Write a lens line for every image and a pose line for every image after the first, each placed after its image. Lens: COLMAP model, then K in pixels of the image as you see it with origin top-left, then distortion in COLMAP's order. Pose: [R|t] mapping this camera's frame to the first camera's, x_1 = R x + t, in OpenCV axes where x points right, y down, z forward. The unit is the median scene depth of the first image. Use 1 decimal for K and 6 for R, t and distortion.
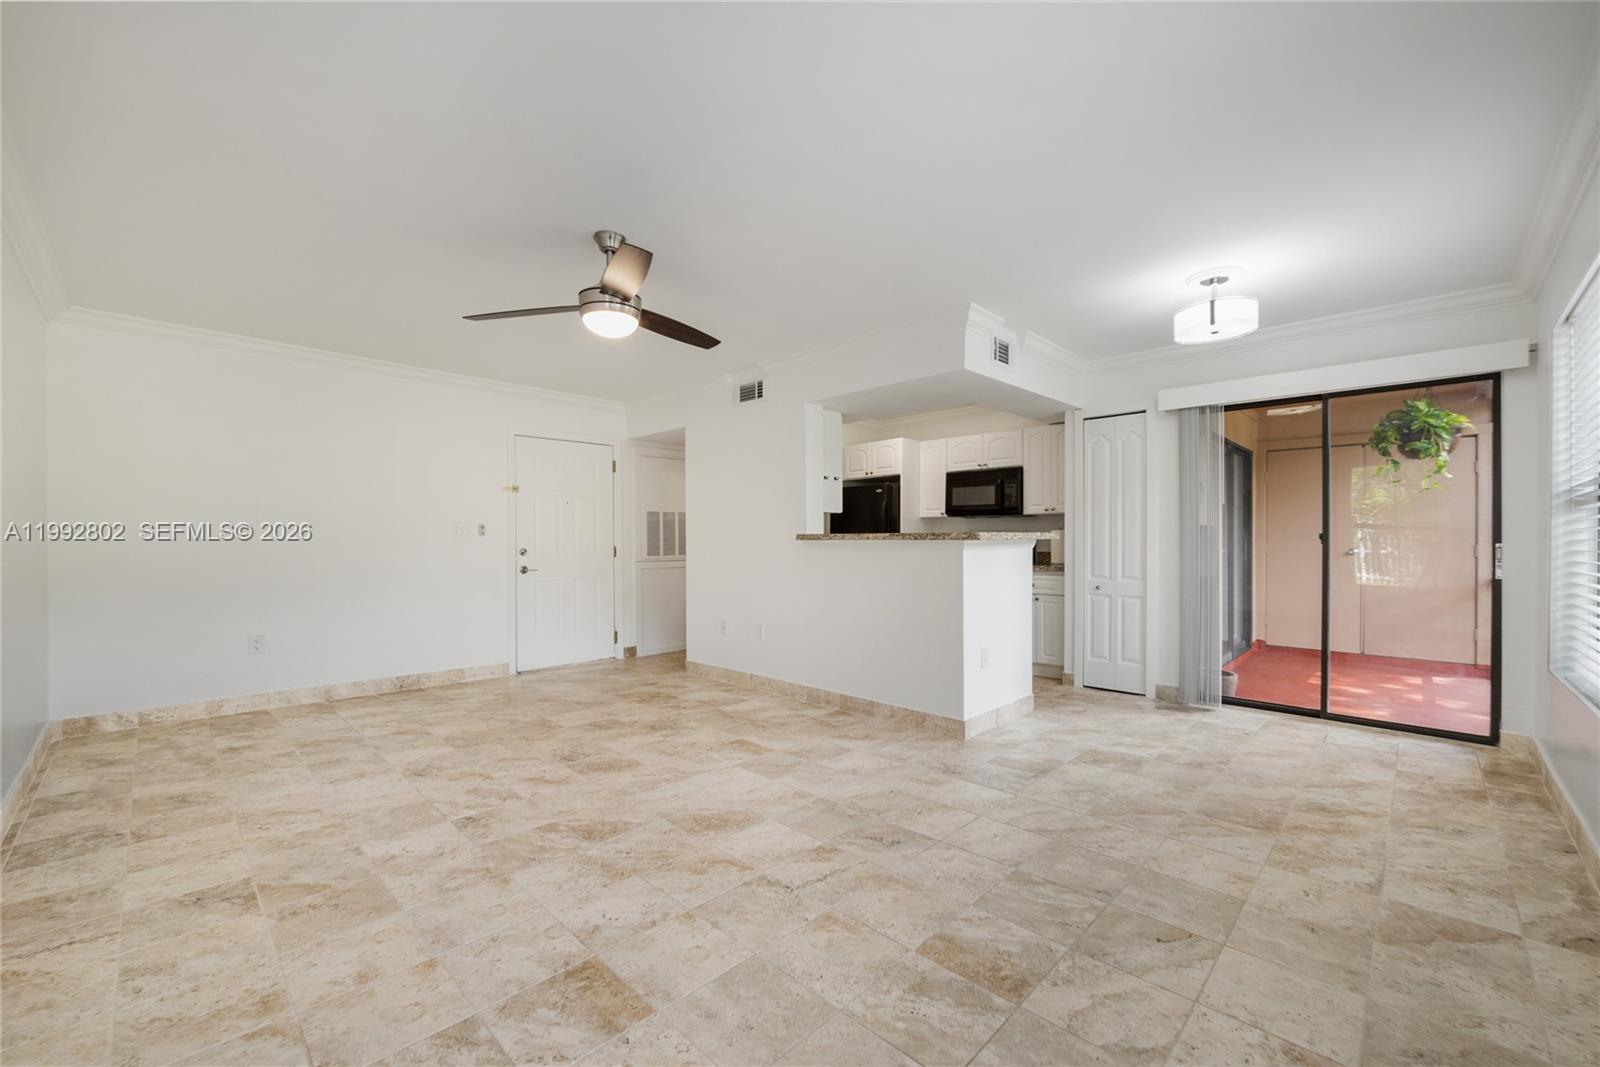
lens RADIAL K [[640.8, 0, 804.5], [0, 640.8, 535.0], [0, 0, 1]] dist [-0.008338, 0.000643]
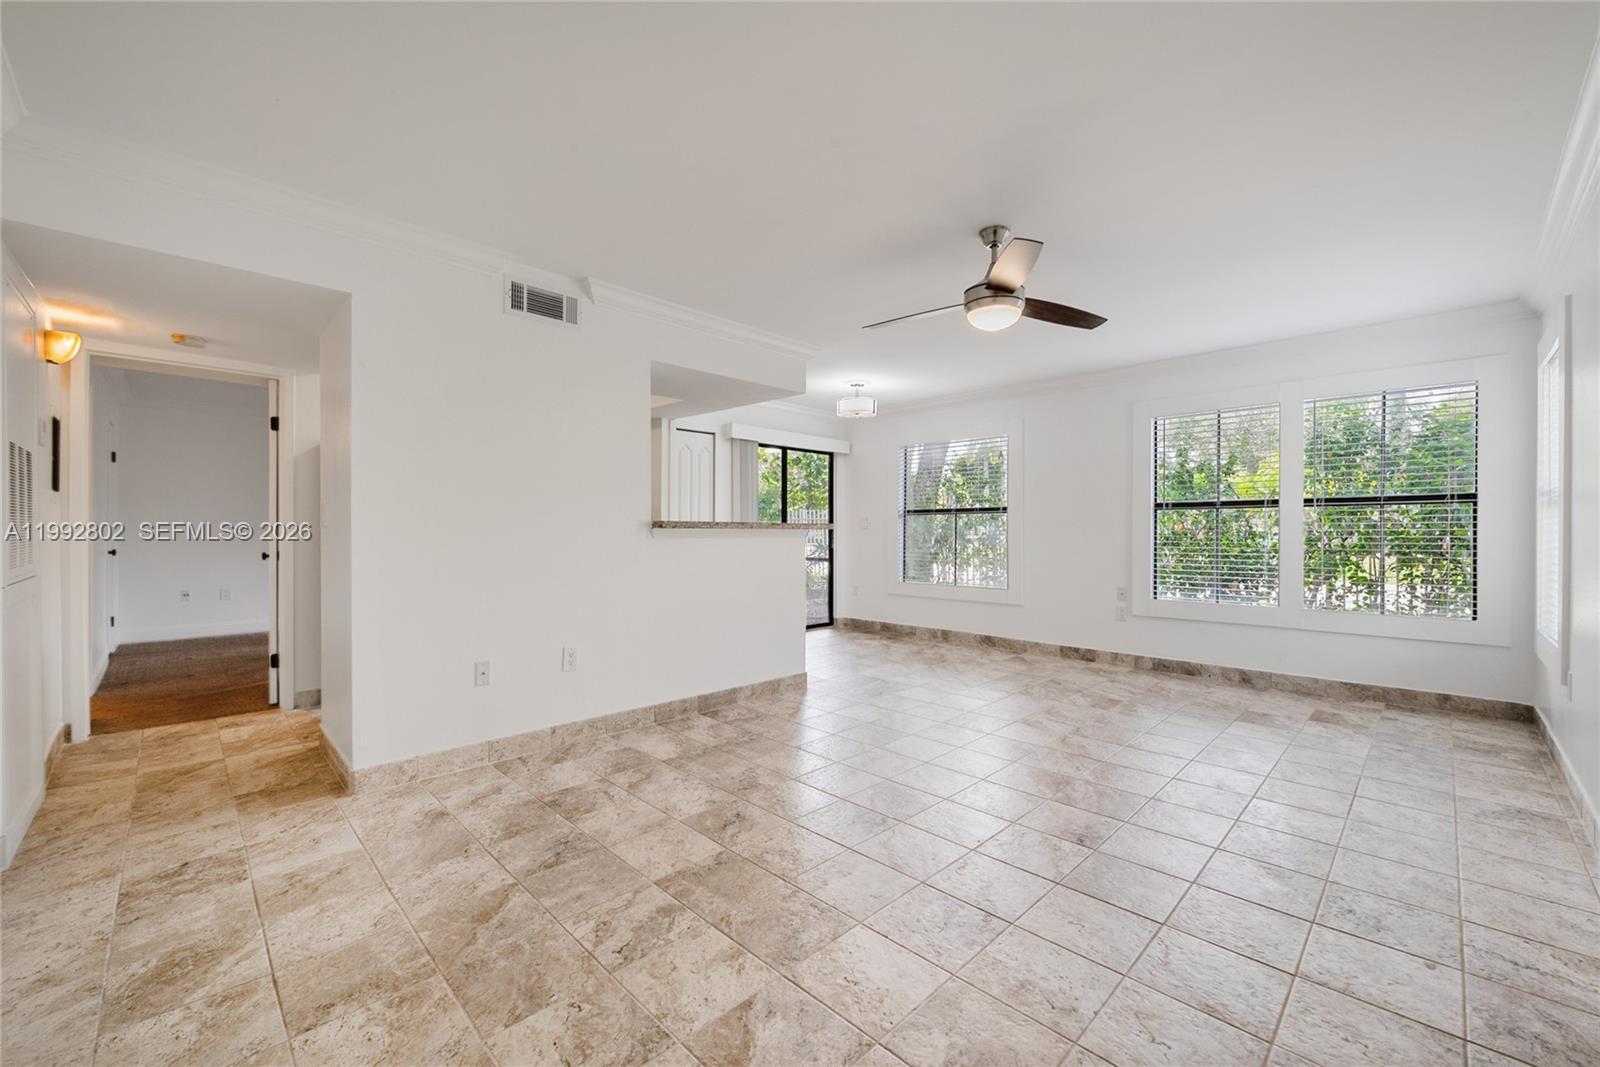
lens RADIAL K [[640.8, 0, 808.0], [0, 640.8, 534.0], [0, 0, 1]] dist [-0.008338, 0.000643]
pose [[0.010831, -0.003173, 0.999936, -1.136446], [-0.011631, 0.999927, 0.003299, 0.014328], [-0.999874, -0.011666, 0.010794, 1.102163]]
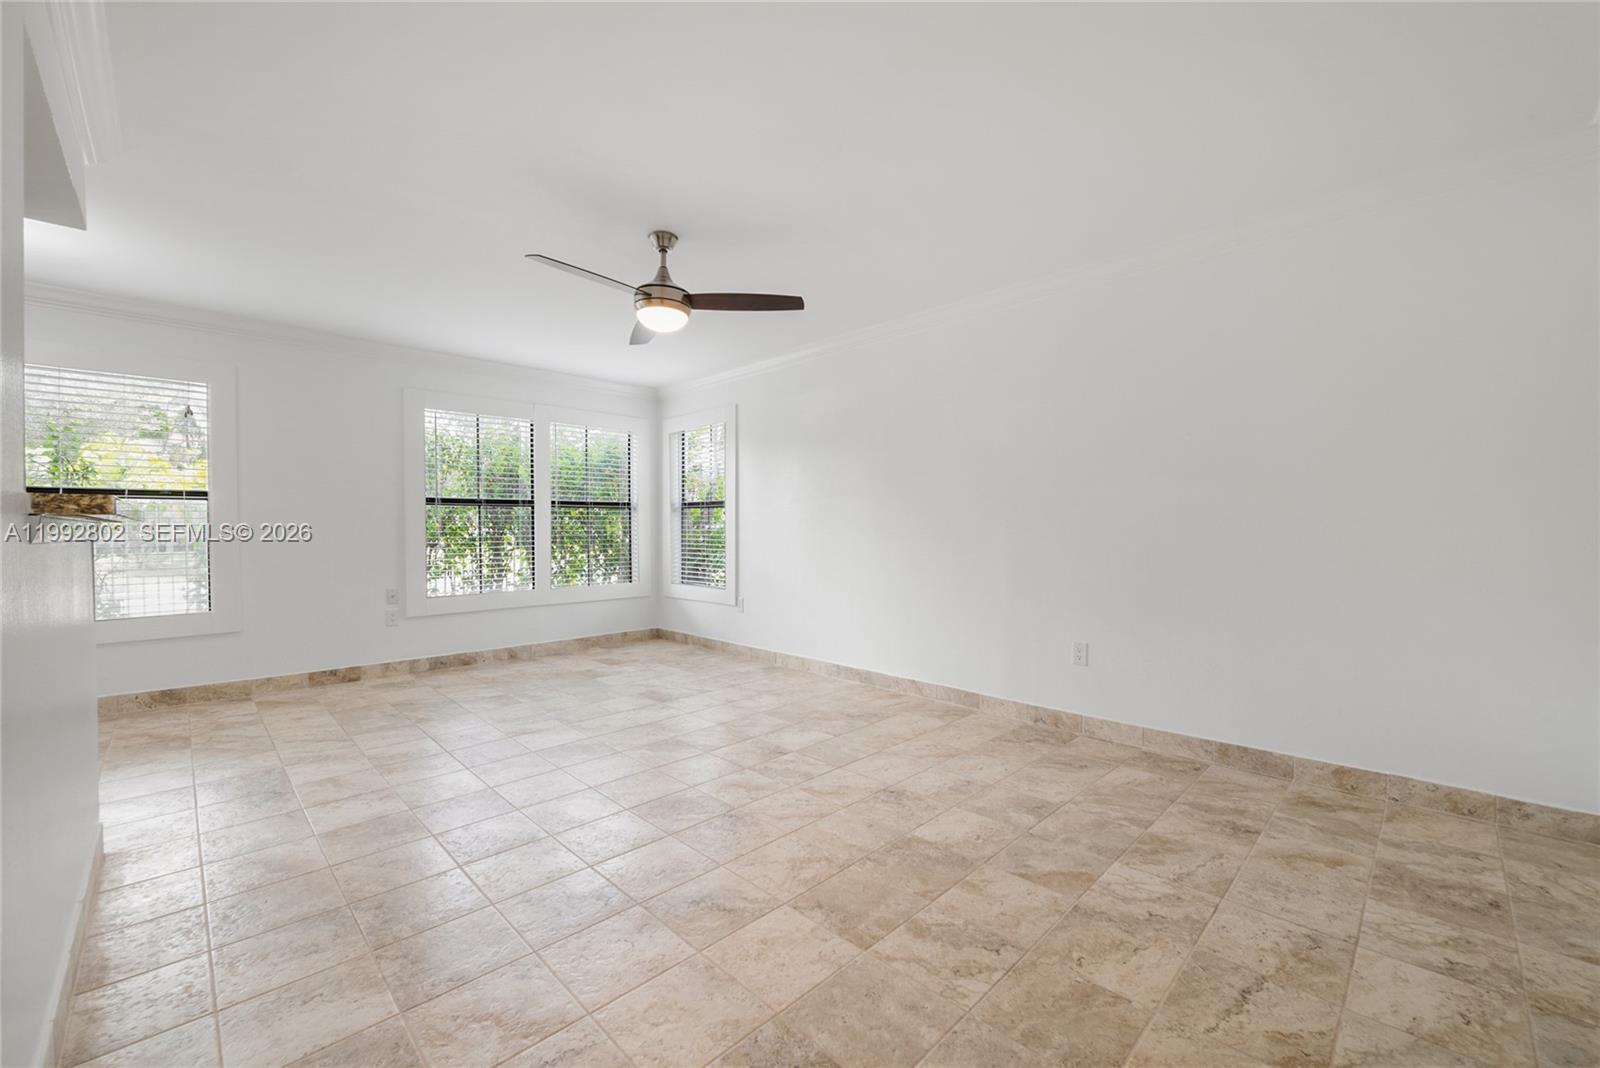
lens RADIAL K [[640.8, 0, 803.6], [0, 640.8, 541.2], [0, 0, 1]] dist [-0.008338, 0.000643]
pose [[-0.999875, 0.004314, 0.015202, -0.472490], [0.004475, 0.999934, 0.010616, 0.024483], [-0.015156, 0.010683, -0.999828, 1.768424]]
